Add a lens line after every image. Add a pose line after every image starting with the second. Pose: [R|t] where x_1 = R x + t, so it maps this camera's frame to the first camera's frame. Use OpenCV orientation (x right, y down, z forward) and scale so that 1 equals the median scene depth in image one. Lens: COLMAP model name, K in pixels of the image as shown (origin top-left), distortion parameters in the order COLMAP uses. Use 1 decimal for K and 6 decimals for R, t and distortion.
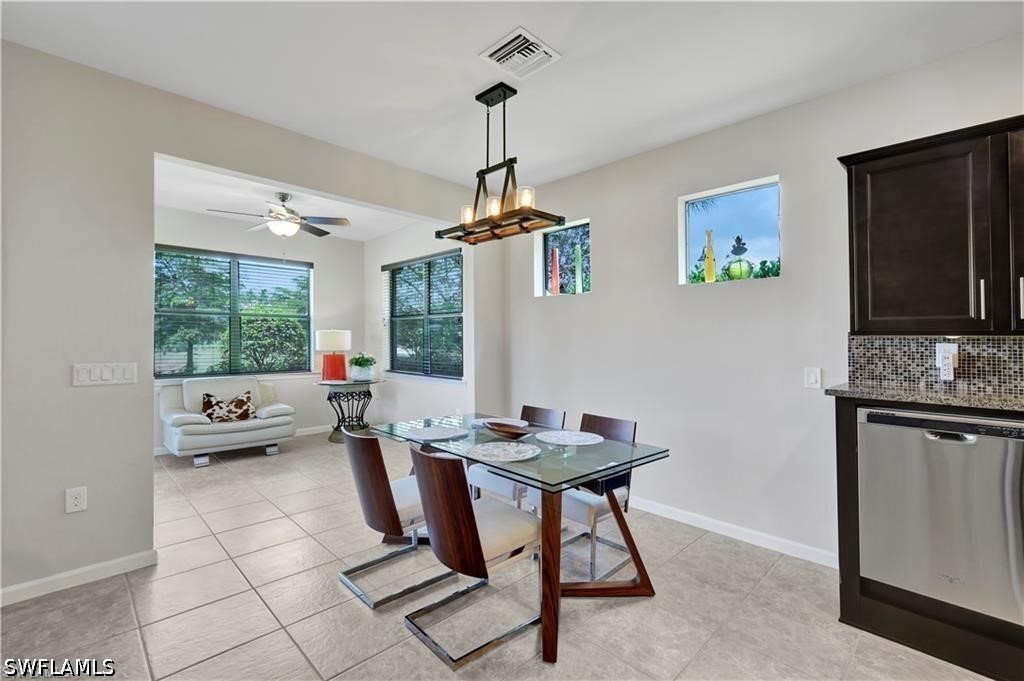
lens RADIAL K [[447.8, 0, 512.3], [0, 447.8, 326.2], [0, 0, 1]] dist [0.001088, 0.000202]
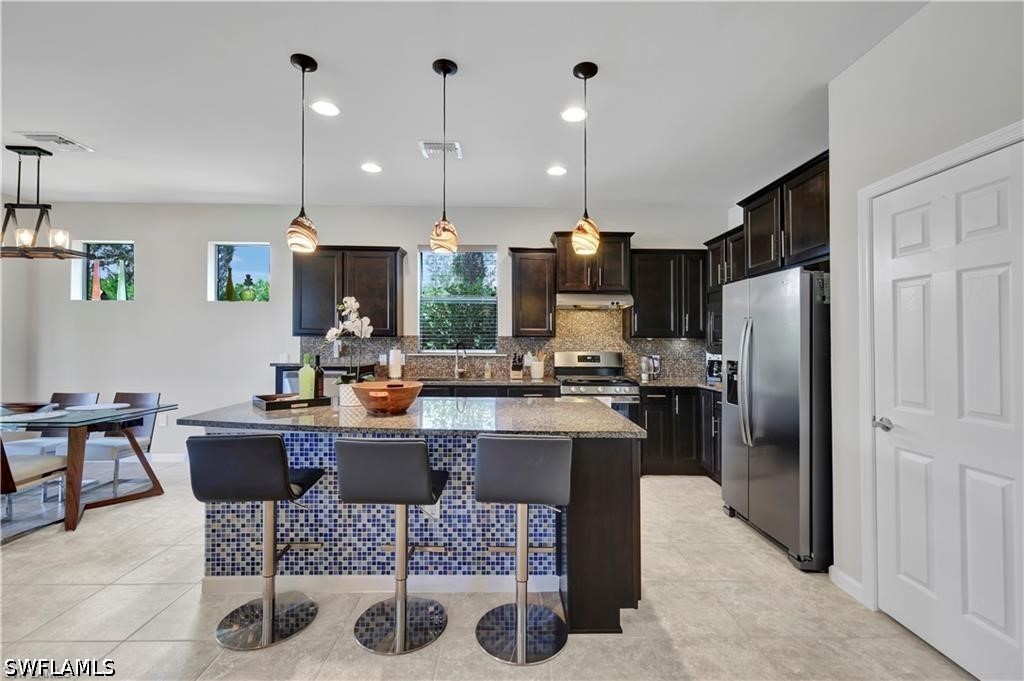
lens RADIAL K [[447.8, 0, 512.3], [0, 447.8, 326.2], [0, 0, 1]] dist [0.001088, 0.000202]
pose [[0.686012, 0.019526, 0.727328, -0.013857], [-0.021598, 0.999746, -0.006469, -0.031910], [-0.727270, -0.011271, 0.686259, -1.025136]]
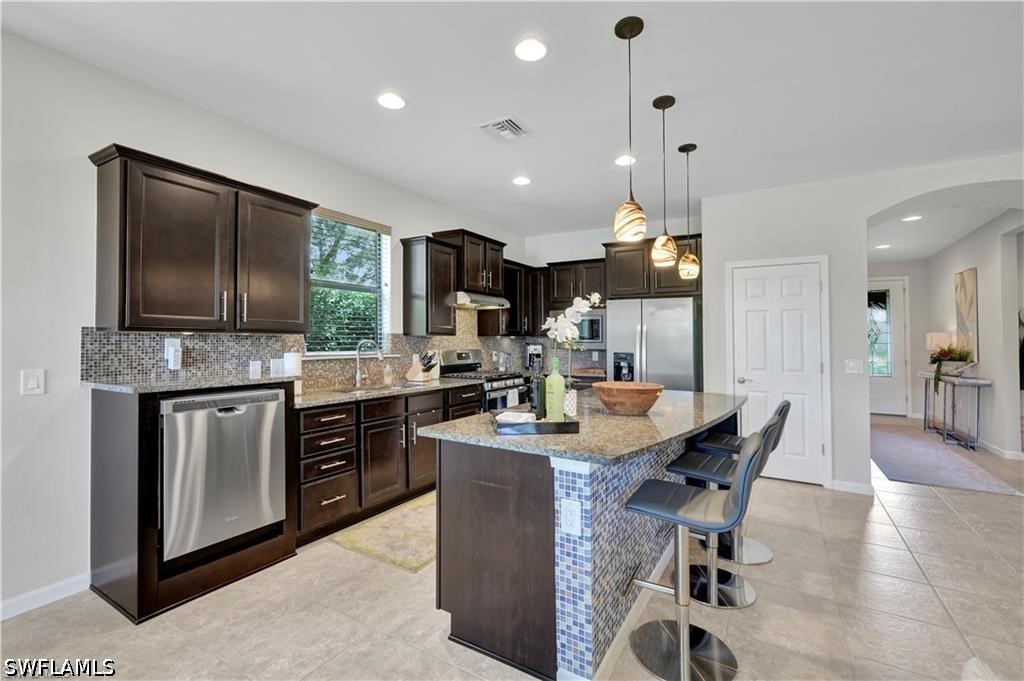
lens RADIAL K [[455.2, 0, 512.2], [0, 455.2, 313.4], [0, 0, 1]] dist [-0.000850, -0.000004]
pose [[-0.256946, 0.045450, 0.965356, -0.409111], [-0.036208, 0.997739, -0.056612, 0.007326], [-0.965747, -0.049500, -0.254719, 0.429575]]
